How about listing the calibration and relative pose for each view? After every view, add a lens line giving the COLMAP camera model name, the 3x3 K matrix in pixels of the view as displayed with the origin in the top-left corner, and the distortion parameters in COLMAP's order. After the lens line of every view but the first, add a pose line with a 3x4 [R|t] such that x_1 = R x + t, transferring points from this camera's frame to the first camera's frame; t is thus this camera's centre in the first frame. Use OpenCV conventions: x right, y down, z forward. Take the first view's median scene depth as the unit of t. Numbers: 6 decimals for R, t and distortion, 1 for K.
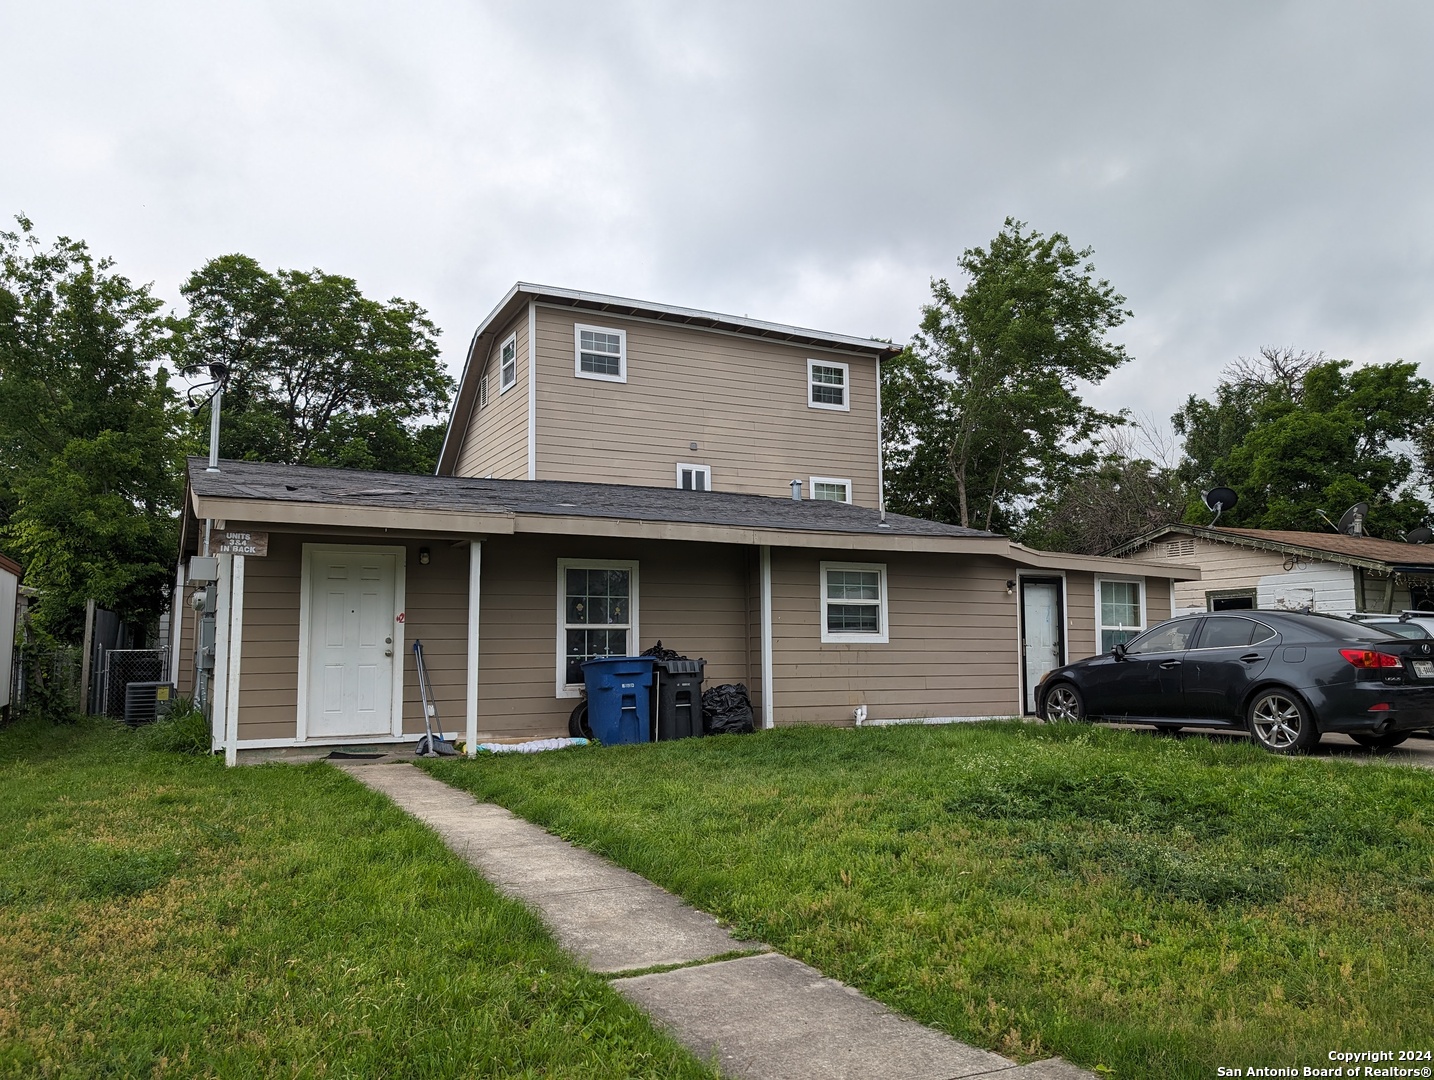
lens RADIAL K [[1037.9, 0, 712.9], [0, 1037.9, 537.3], [0, 0, 1]] dist [0.016071, -0.014522]
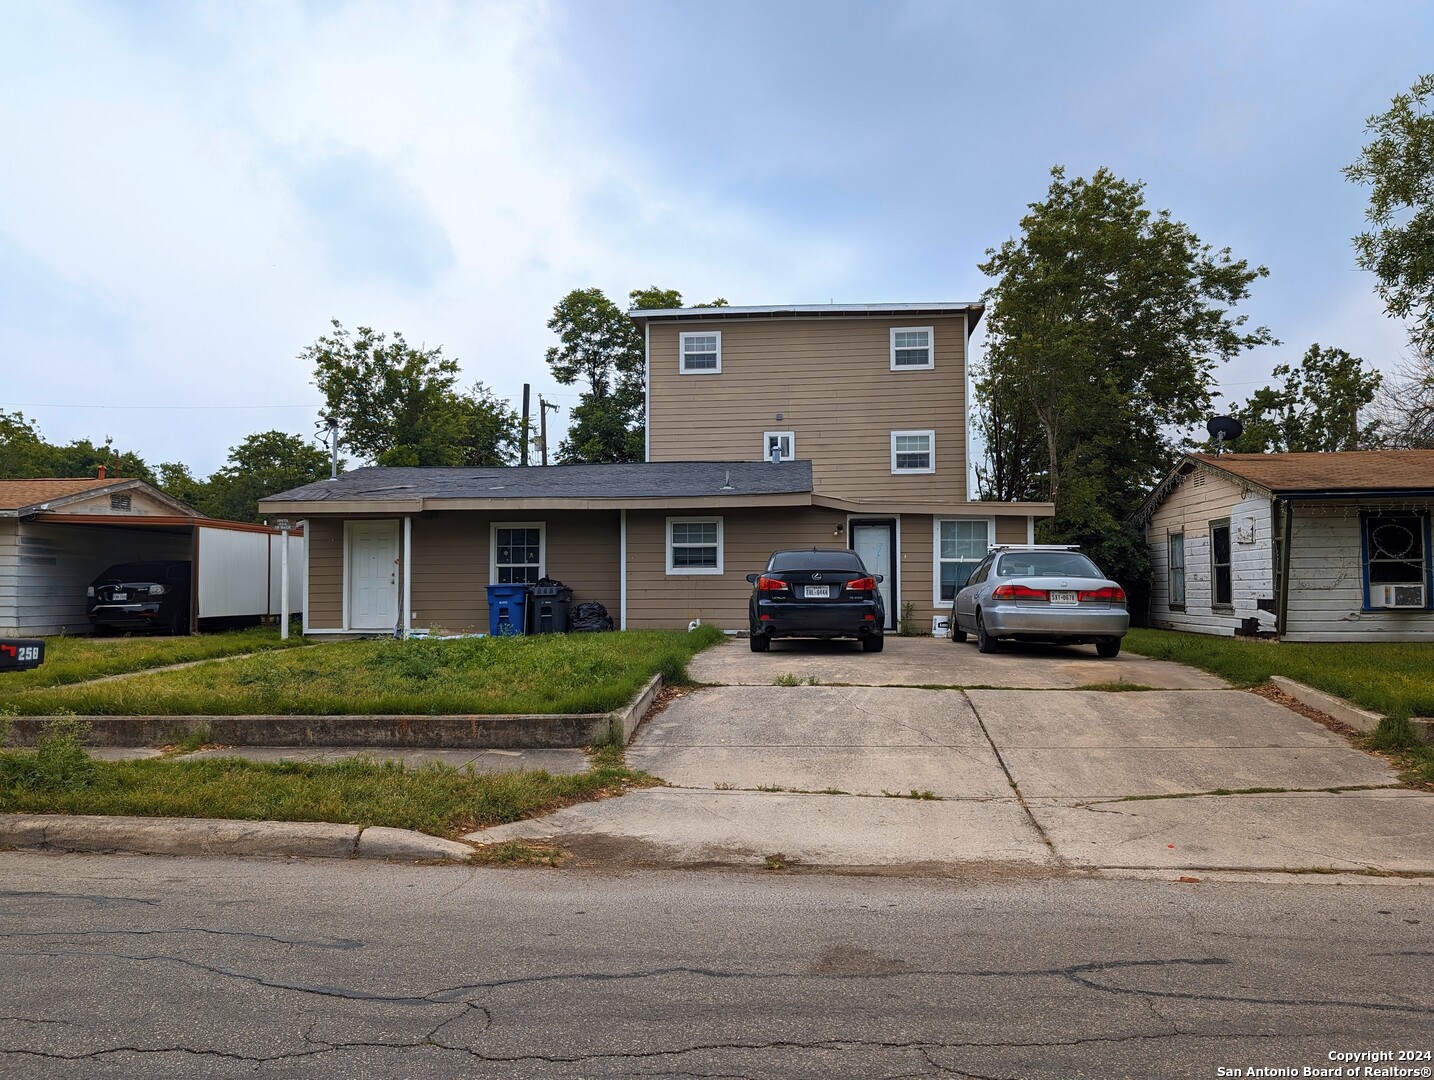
lens RADIAL K [[1037.9, 0, 721.0], [0, 1037.9, 541.8], [0, 0, 1]] dist [0.016071, -0.014522]
pose [[0.847641, -0.022726, -0.530084, 0.824037], [0.059151, 0.996902, 0.051848, -0.010815], [0.527263, -0.075304, 0.846359, -0.138728]]
